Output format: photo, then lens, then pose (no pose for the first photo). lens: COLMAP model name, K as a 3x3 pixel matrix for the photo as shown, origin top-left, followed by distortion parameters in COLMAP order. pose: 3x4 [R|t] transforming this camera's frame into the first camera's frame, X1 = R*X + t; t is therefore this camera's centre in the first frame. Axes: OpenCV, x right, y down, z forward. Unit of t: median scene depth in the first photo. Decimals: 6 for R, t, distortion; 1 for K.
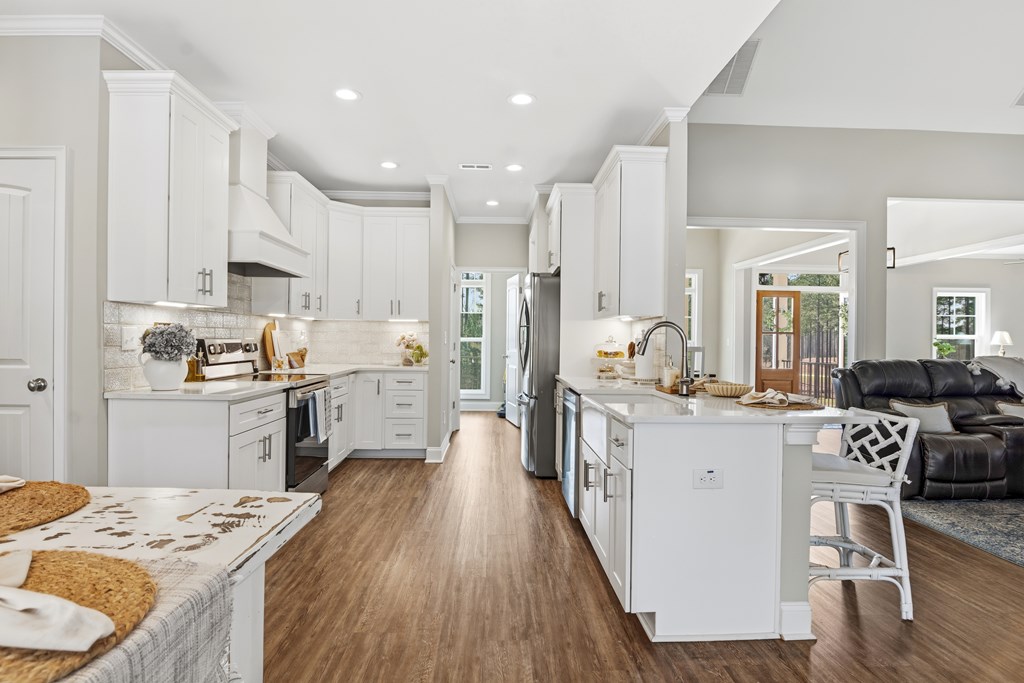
lens RADIAL K [[559.0, 0, 498.7], [0, 559.0, 341.7], [0, 0, 1]] dist [-0.016233, 0.000353]
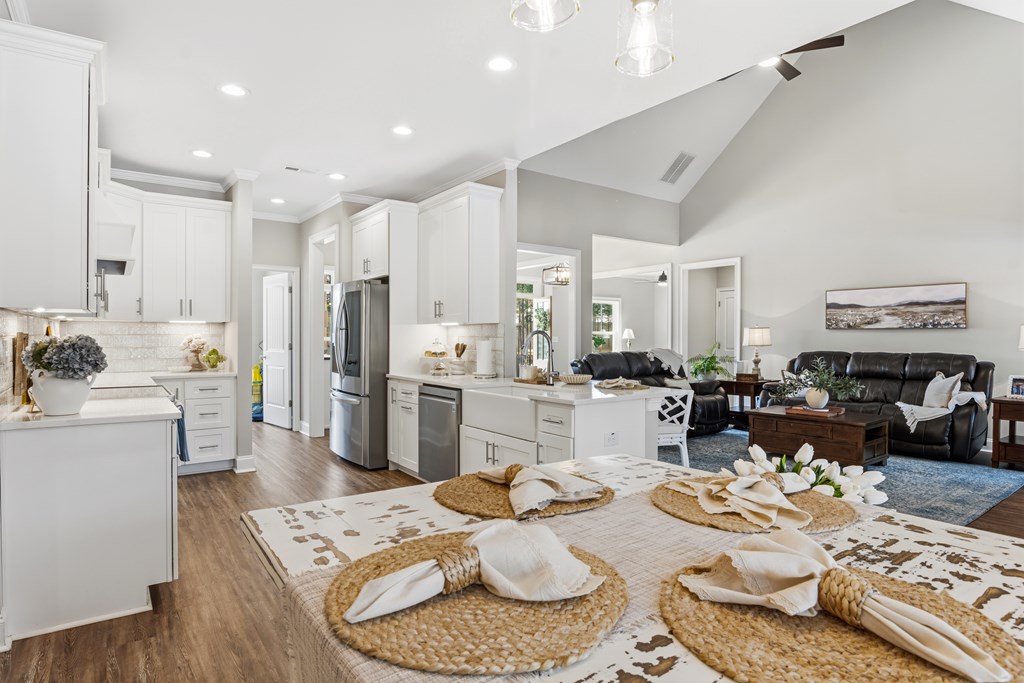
lens RADIAL K [[559.0, 0, 498.7], [0, 559.0, 341.7], [0, 0, 1]] dist [-0.016233, 0.000353]
pose [[0.831596, -0.015090, 0.555176, -0.327572], [0.008920, 0.999865, 0.013815, -0.017539], [-0.555310, -0.006536, 0.831618, -0.033944]]
